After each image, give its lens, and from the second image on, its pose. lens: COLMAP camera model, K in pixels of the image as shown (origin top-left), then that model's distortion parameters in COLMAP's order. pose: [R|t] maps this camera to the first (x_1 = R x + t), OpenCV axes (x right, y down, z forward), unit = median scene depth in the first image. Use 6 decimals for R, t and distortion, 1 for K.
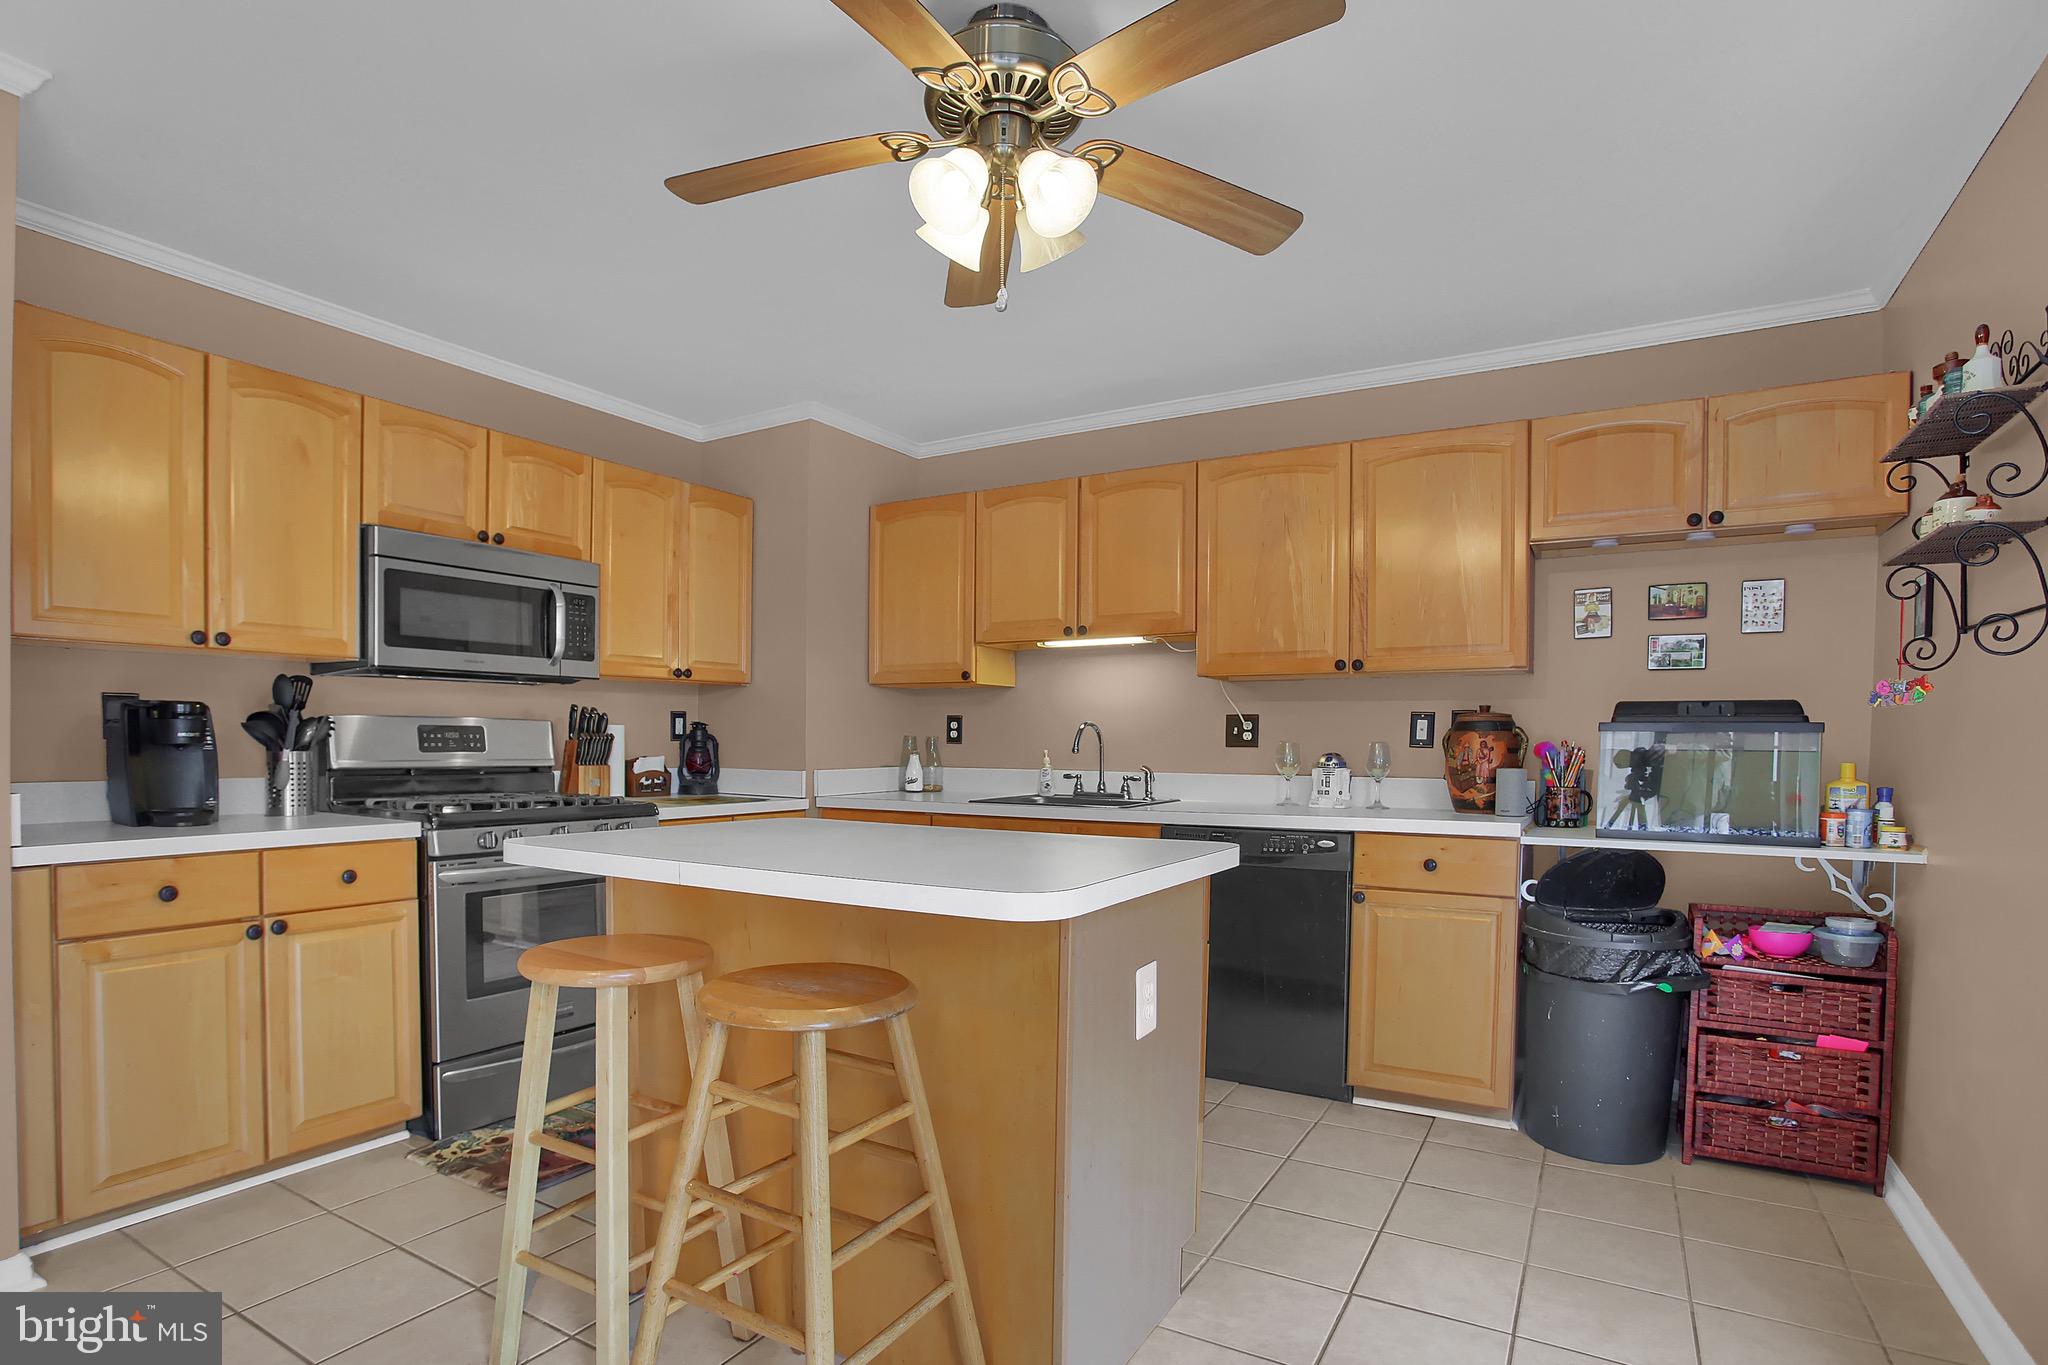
lens RADIAL K [[992.3, 0, 962.6], [0, 992.3, 763.3], [0, 0, 1]] dist [-0.057276, 0.015120]
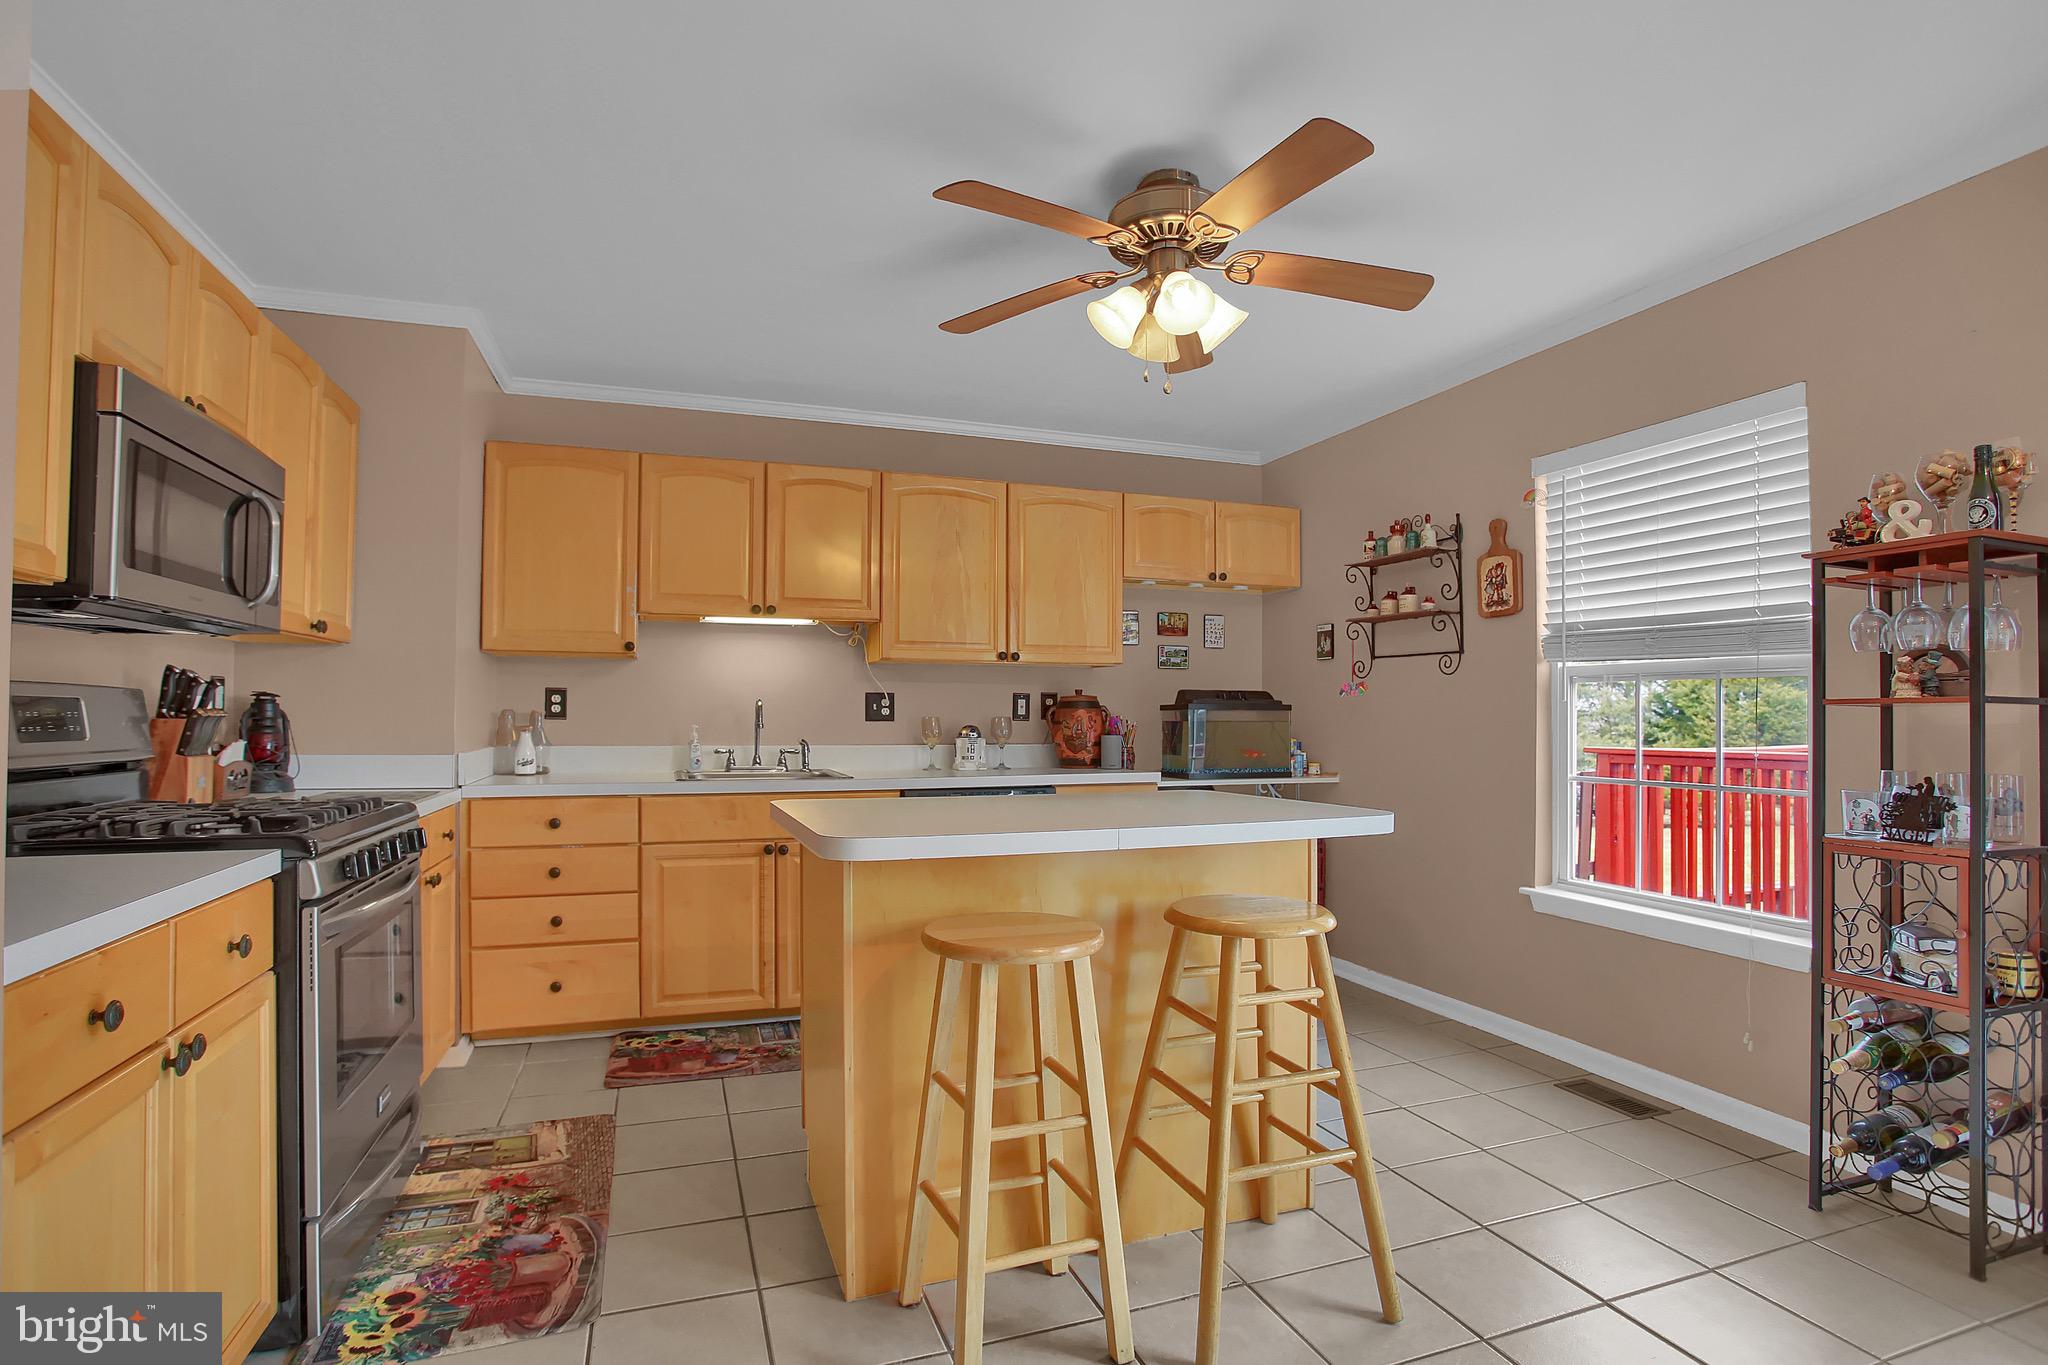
lens RADIAL K [[992.3, 0, 1007.6], [0, 992.3, 688.4], [0, 0, 1]] dist [-0.057276, 0.015120]
pose [[0.644542, 0.016527, 0.764390, -0.544728], [0.017319, 0.999194, -0.036207, -0.011094], [-0.764373, 0.036575, 0.643736, 0.160182]]
